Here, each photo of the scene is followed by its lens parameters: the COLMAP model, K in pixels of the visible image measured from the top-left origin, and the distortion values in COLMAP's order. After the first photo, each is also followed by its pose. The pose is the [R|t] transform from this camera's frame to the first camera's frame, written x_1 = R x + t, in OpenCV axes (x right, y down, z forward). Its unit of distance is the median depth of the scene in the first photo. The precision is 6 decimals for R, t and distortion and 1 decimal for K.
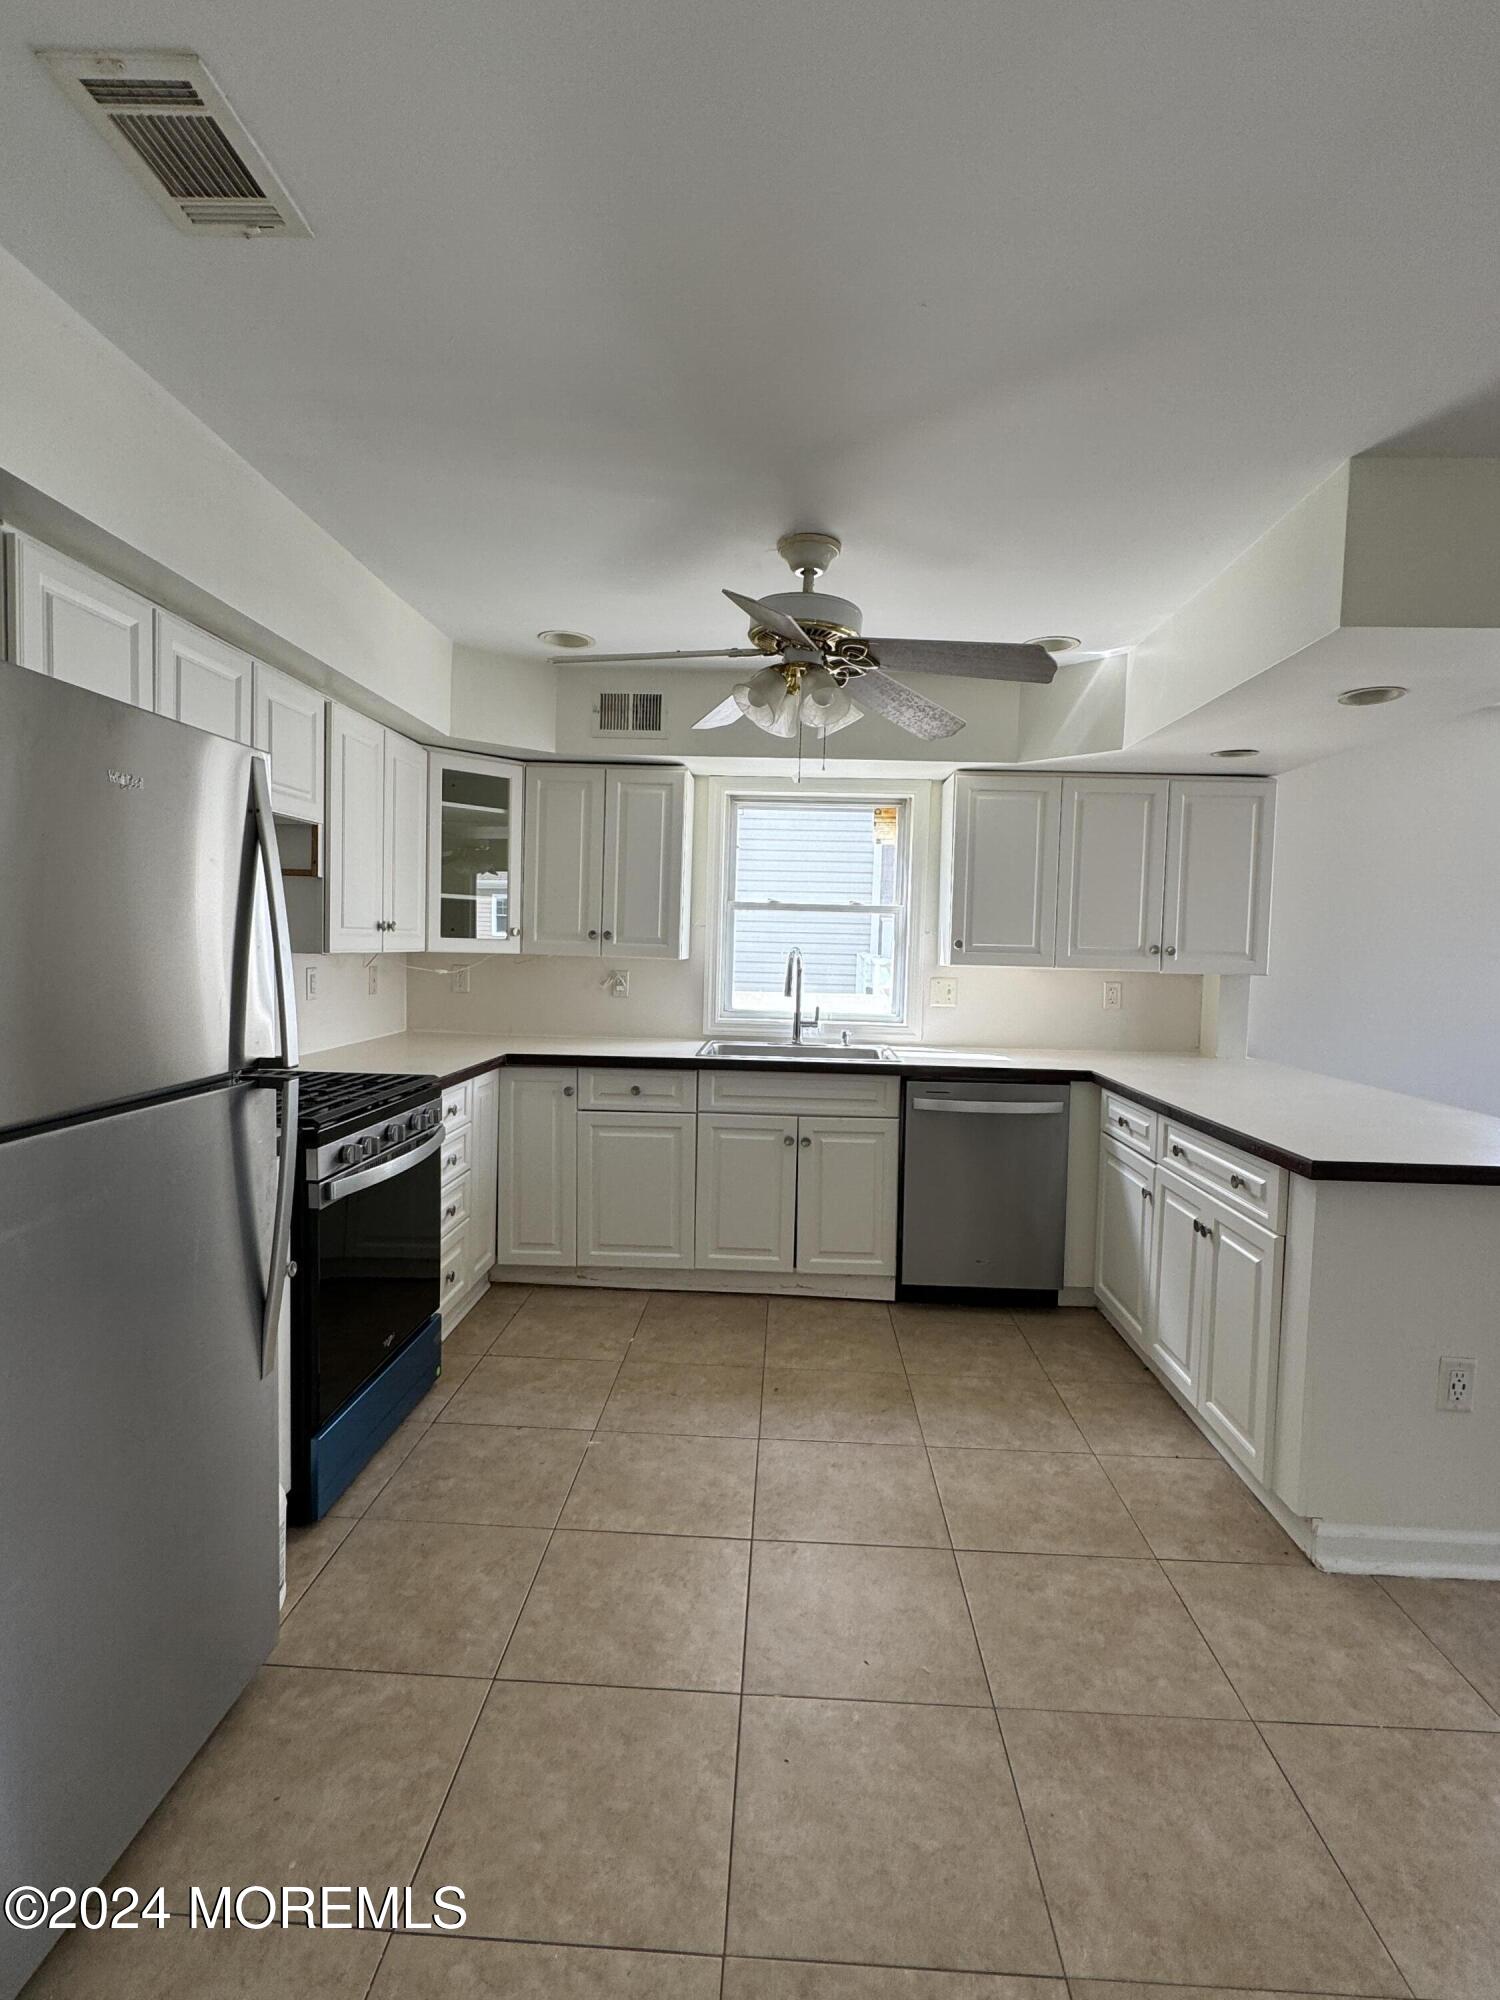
lens RADIAL K [[974.4, 0, 750.0], [0, 974.4, 1000.0], [0, 0, 1]] dist [-0.004193, 0.000610]
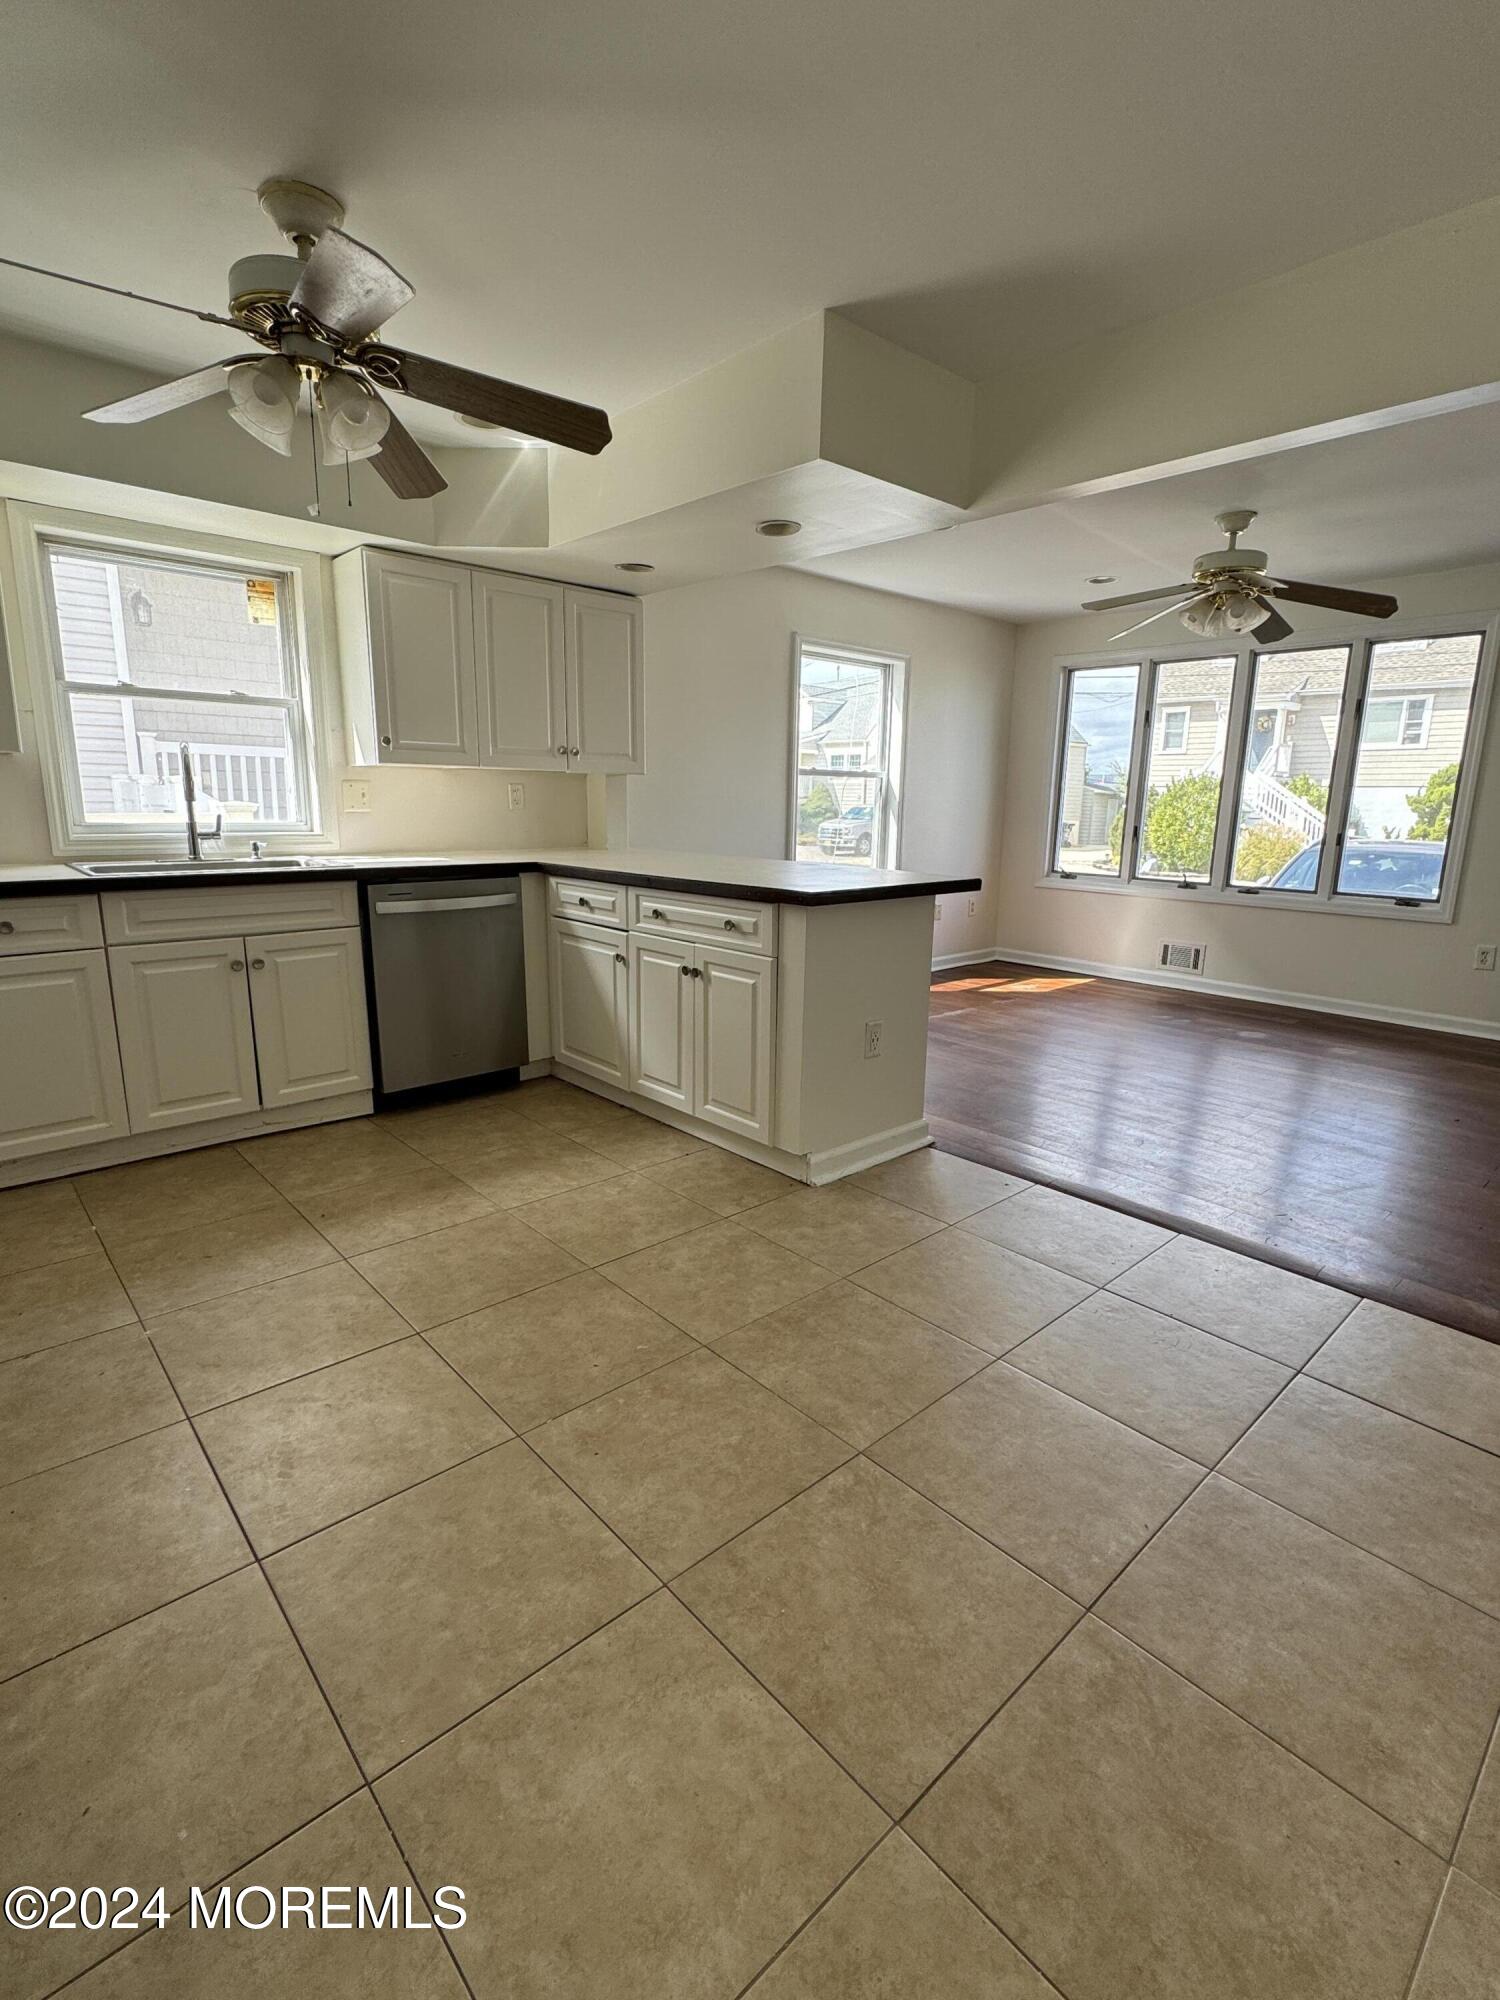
lens RADIAL K [[941.7, 0, 750.0], [0, 941.7, 1000.0], [0, 0, 1]] dist [0.000378, -0.000252]
pose [[0.713042, -0.162674, 0.681989, -0.220914], [0.044481, 0.981248, 0.187549, 0.037901], [-0.699709, -0.103395, 0.706906, 0.079354]]
